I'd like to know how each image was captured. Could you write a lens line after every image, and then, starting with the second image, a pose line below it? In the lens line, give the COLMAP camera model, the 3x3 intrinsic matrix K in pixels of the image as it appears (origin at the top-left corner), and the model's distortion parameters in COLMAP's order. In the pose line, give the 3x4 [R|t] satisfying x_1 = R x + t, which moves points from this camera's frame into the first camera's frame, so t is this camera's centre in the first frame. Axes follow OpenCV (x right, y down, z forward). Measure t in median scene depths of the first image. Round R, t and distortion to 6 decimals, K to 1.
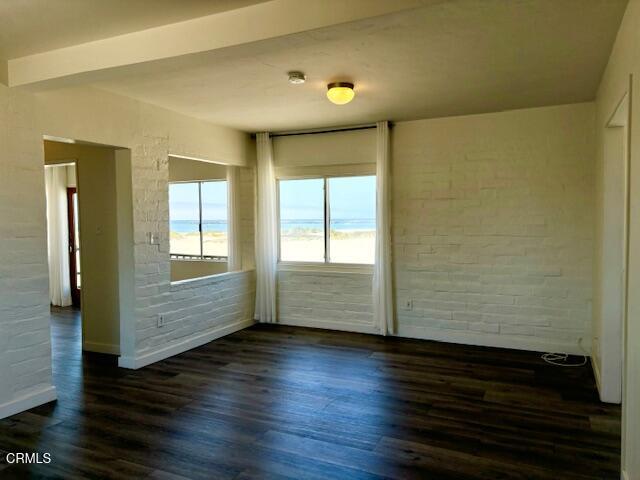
lens RADIAL K [[485.7, 0, 318.9], [0, 485.7, 240.2], [0, 0, 1]] dist [0.054755, -0.015435]
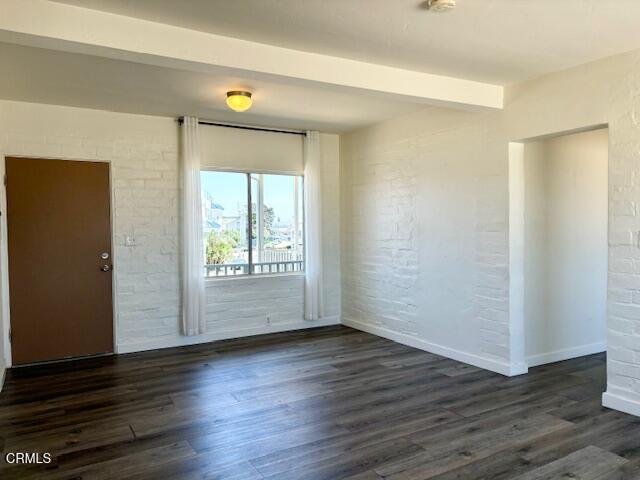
lens RADIAL K [[485.7, 0, 318.0], [0, 485.7, 240.2], [0, 0, 1]] dist [0.054755, -0.015435]
pose [[-0.570801, 0.034279, -0.820373, 0.576666], [-0.015442, 0.998503, 0.052467, -0.035811], [0.820943, 0.042616, -0.569417, 1.183660]]
